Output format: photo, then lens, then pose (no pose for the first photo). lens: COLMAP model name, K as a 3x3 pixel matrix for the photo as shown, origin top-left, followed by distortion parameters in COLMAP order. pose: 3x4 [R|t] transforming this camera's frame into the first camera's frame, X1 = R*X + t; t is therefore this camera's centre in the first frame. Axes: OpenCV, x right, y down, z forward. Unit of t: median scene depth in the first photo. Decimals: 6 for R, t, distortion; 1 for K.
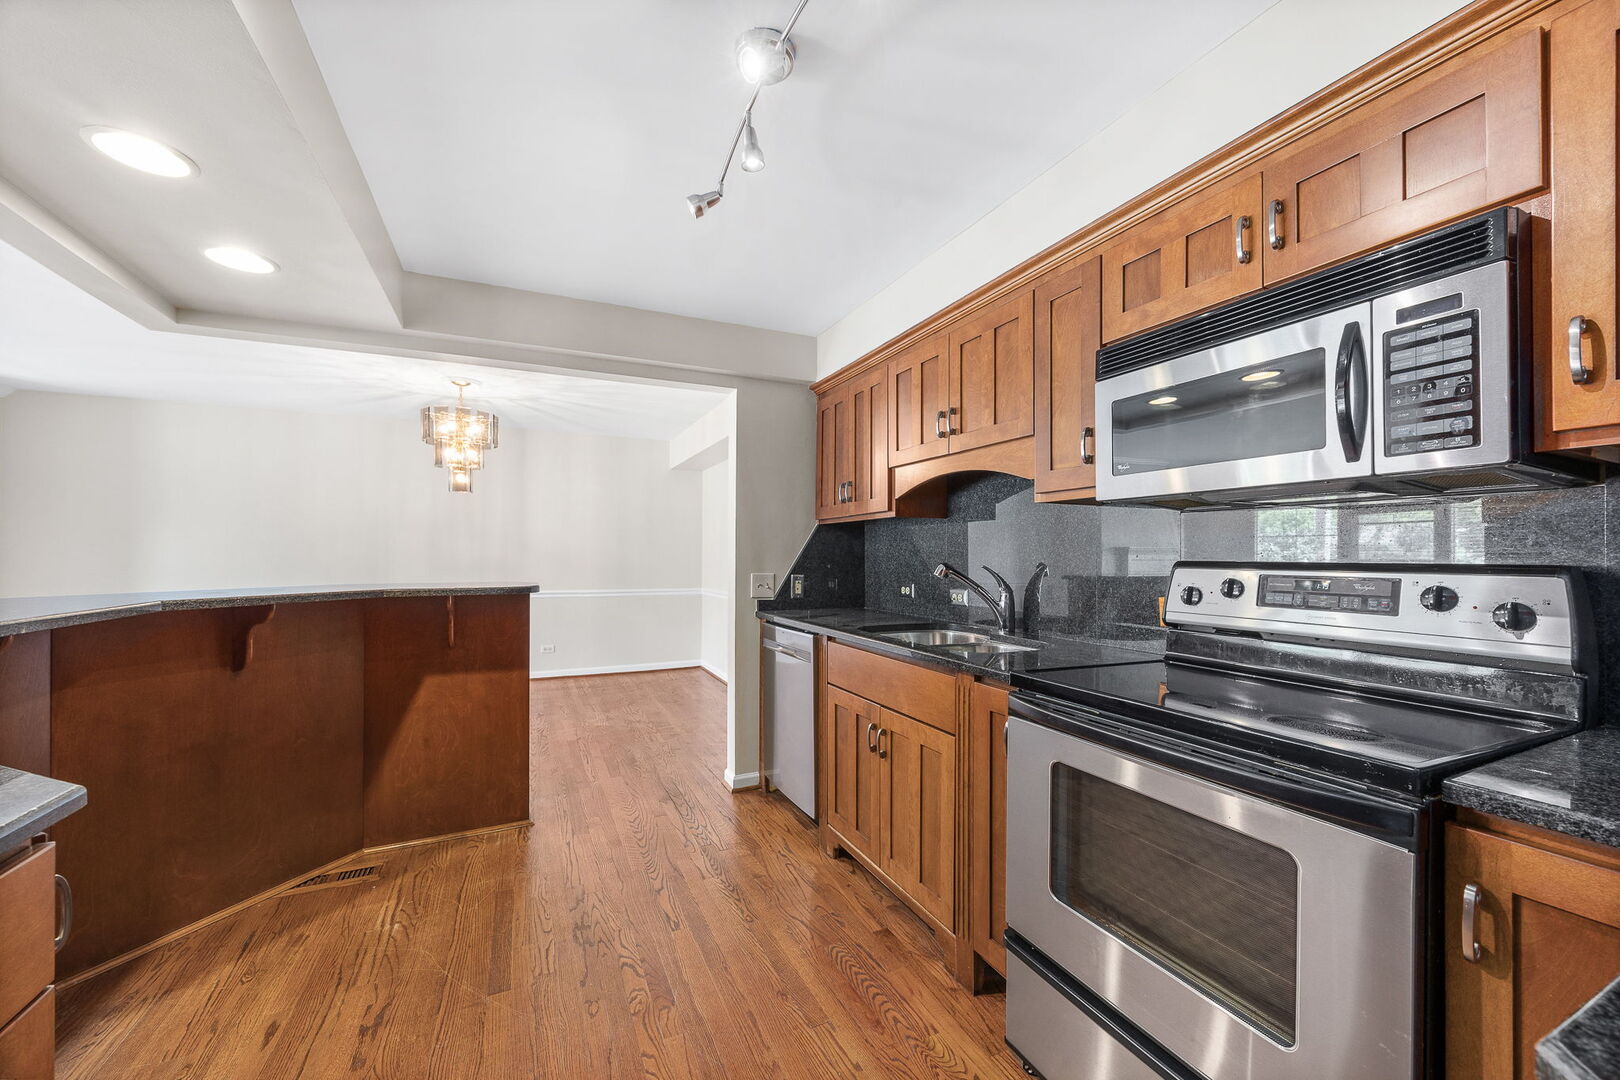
lens RADIAL K [[616.6, 0, 814.1], [0, 616.6, 556.8], [0, 0, 1]] dist [-0.002478, -0.000234]
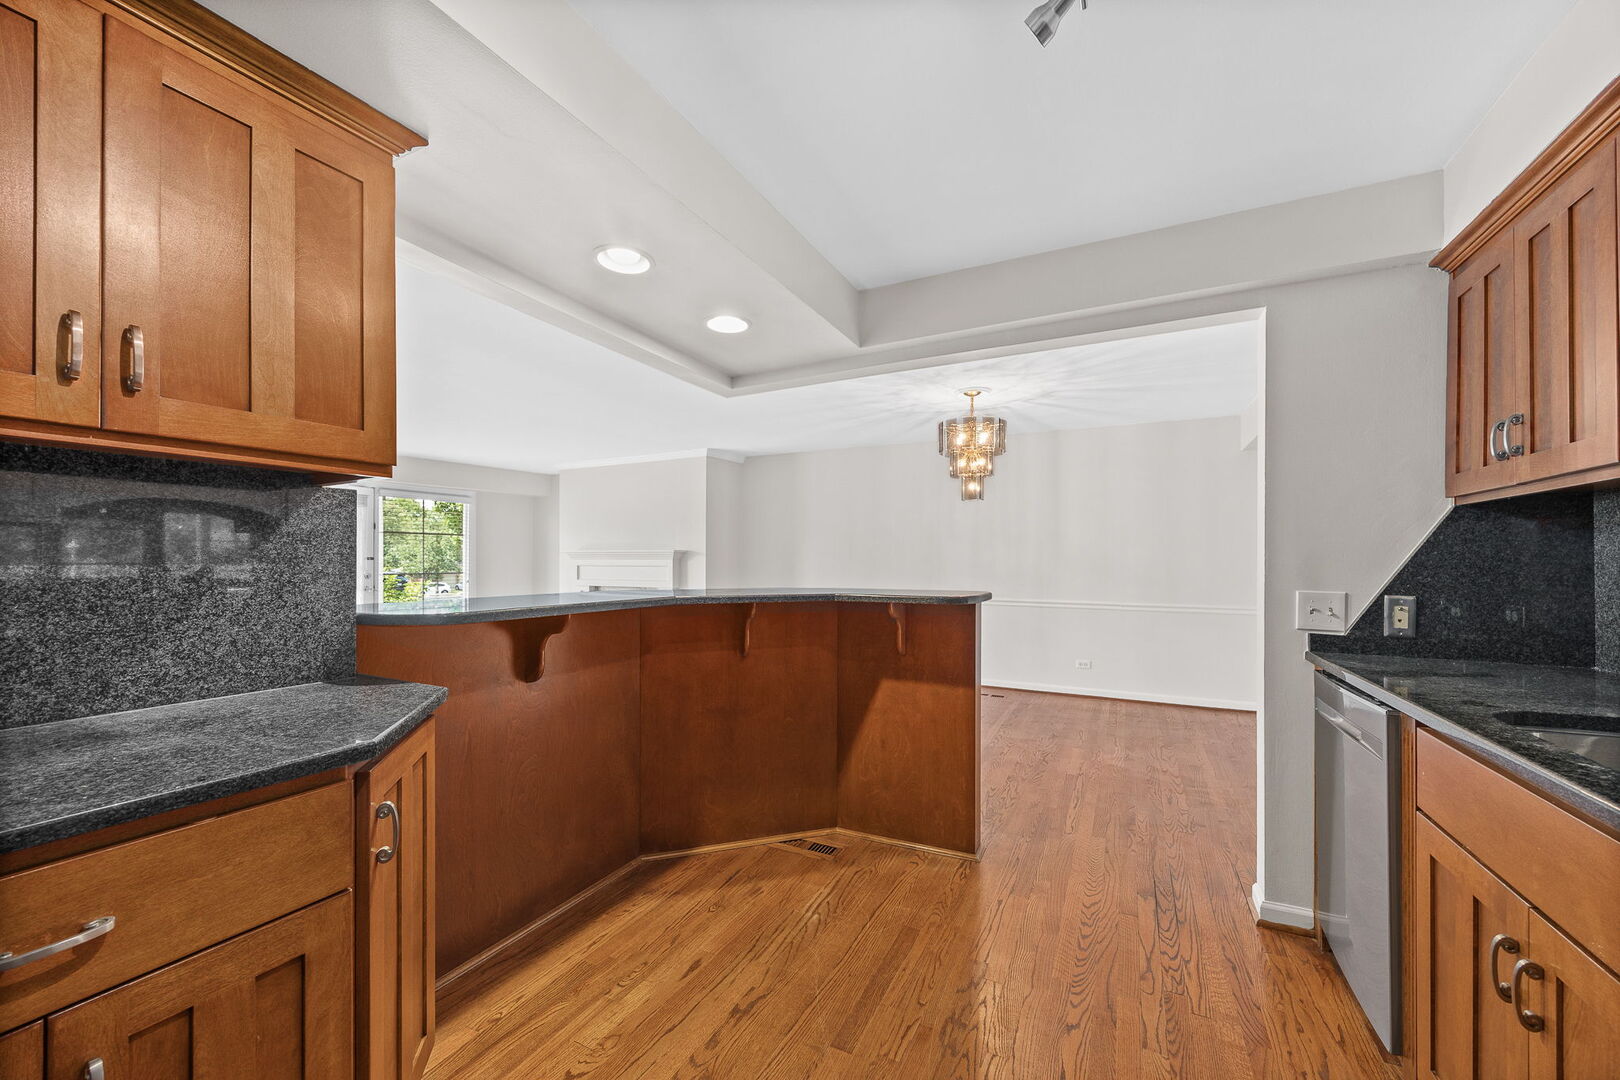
lens RADIAL K [[616.6, 0, 814.1], [0, 616.6, 556.8], [0, 0, 1]] dist [-0.002478, -0.000234]
pose [[0.612982, -0.007773, -0.790059, 0.134314], [-0.001706, 0.999936, -0.011162, -0.000050], [0.790095, 0.008191, 0.612930, 0.310382]]
